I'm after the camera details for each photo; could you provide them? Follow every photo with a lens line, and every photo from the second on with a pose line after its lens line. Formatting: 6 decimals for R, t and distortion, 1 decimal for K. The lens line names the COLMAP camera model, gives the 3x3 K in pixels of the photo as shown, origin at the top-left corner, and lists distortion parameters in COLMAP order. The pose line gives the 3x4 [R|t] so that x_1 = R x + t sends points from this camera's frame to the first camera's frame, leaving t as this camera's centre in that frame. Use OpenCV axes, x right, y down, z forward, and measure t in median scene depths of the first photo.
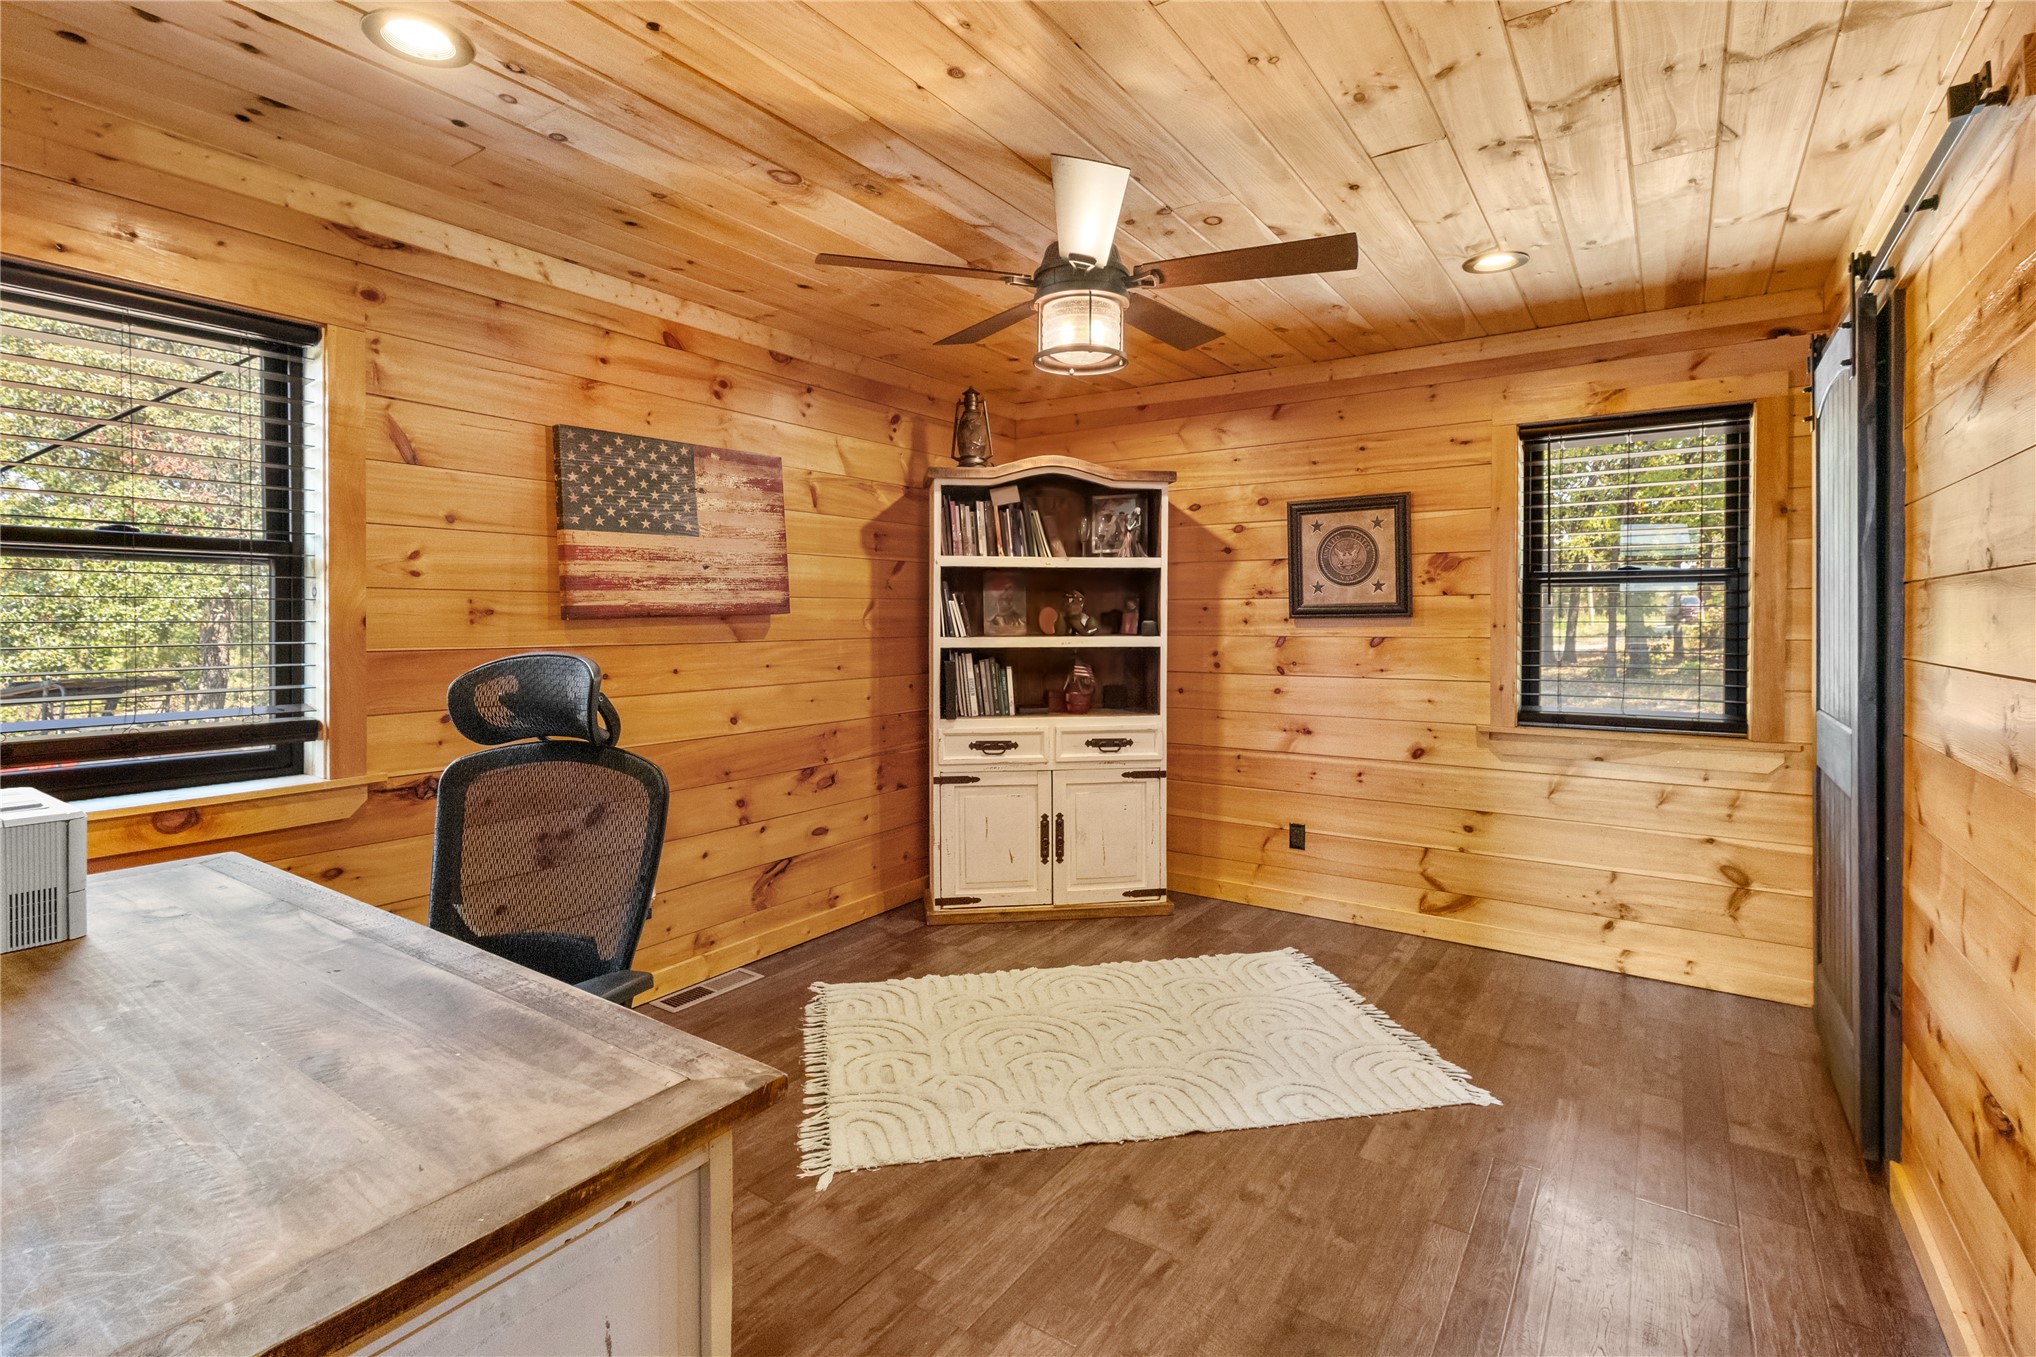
lens RADIAL K [[947.2, 0, 1019.1], [0, 947.2, 616.3], [0, 0, 1]] dist [0.001194, 0.000016]
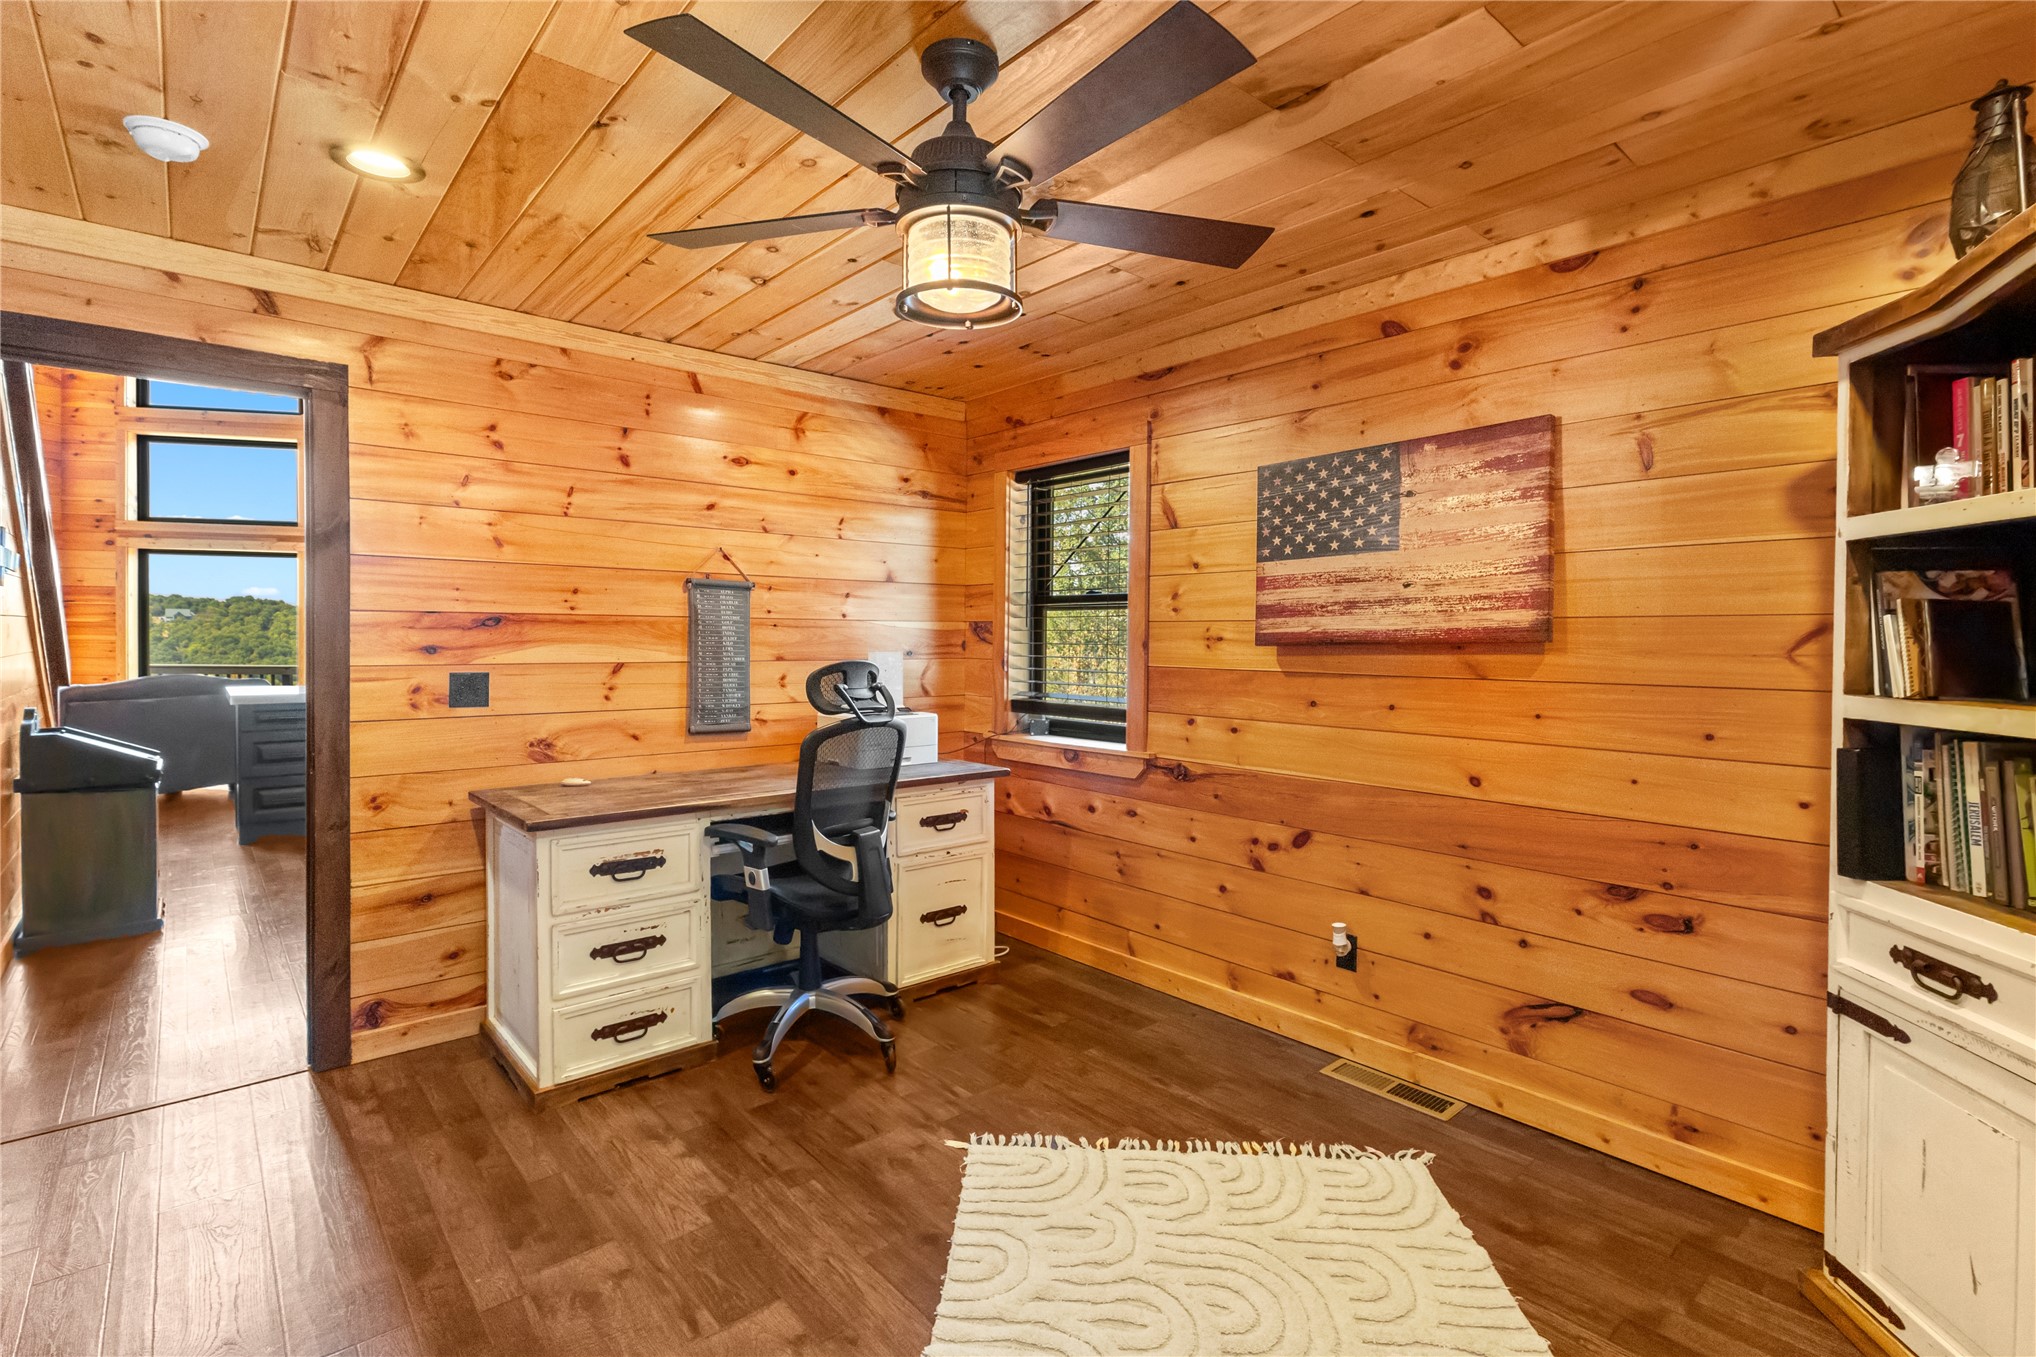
lens RADIAL K [[943.8, 0, 1018.2], [0, 943.8, 650.9], [0, 0, 1]] dist [0.002703, 0.000668]
pose [[-0.247747, 0.011186, -0.968760, 0.580244], [-0.008155, 0.999874, 0.013631, -0.002857], [0.968790, 0.011277, -0.247625, 0.909553]]
